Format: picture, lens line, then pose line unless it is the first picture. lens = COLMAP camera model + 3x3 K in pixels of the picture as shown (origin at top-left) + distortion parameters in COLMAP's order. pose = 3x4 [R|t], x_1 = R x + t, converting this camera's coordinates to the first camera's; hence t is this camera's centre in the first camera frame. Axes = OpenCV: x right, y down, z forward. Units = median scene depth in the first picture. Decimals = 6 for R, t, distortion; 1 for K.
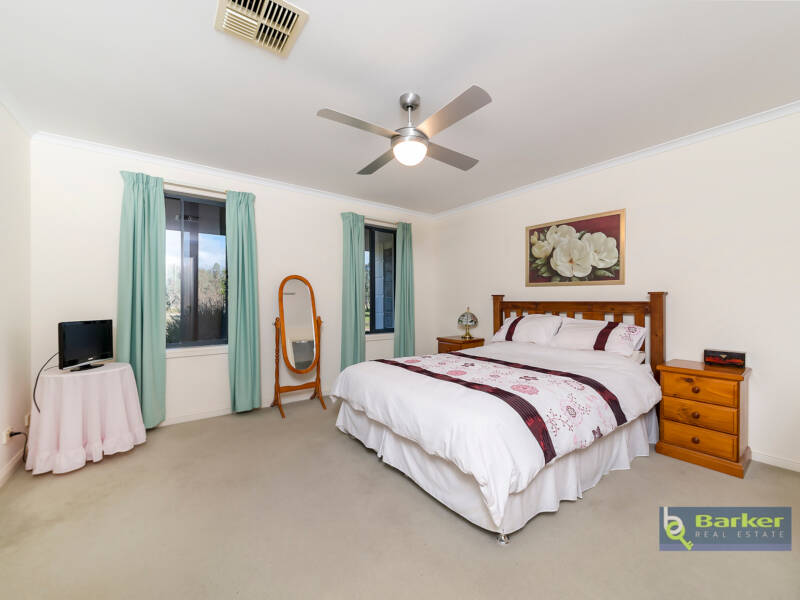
lens RADIAL K [[330.3, 0, 400.0], [0, 330.3, 300.0], [0, 0, 1]] dist [-0.000257, -0.000038]
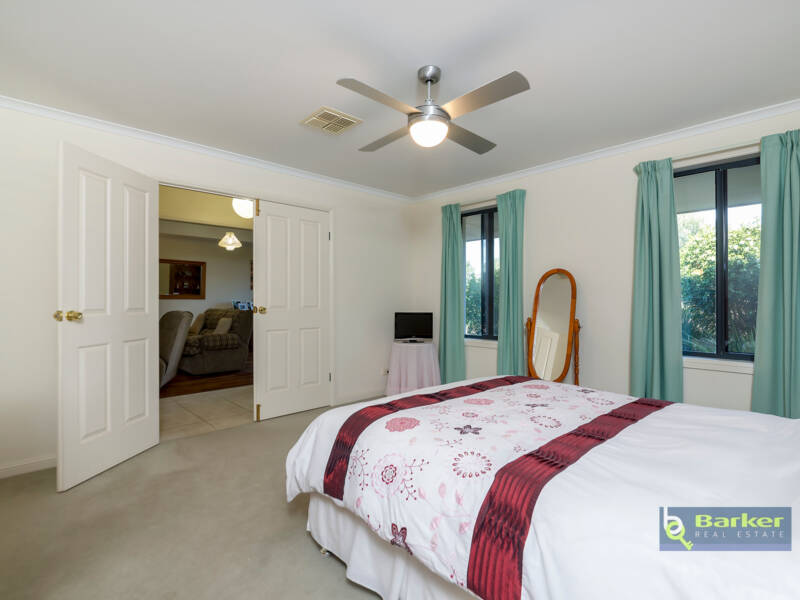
lens RADIAL K [[395.7, 0, 400.0], [0, 395.7, 300.0], [0, 0, 1]] dist [-0.000013, 0.000000]
pose [[0.120269, 0.000409, -0.992741, 0.702160], [0.002551, 0.999996, 0.000721, 0.002565], [0.992738, -0.002620, 0.120268, 0.541305]]
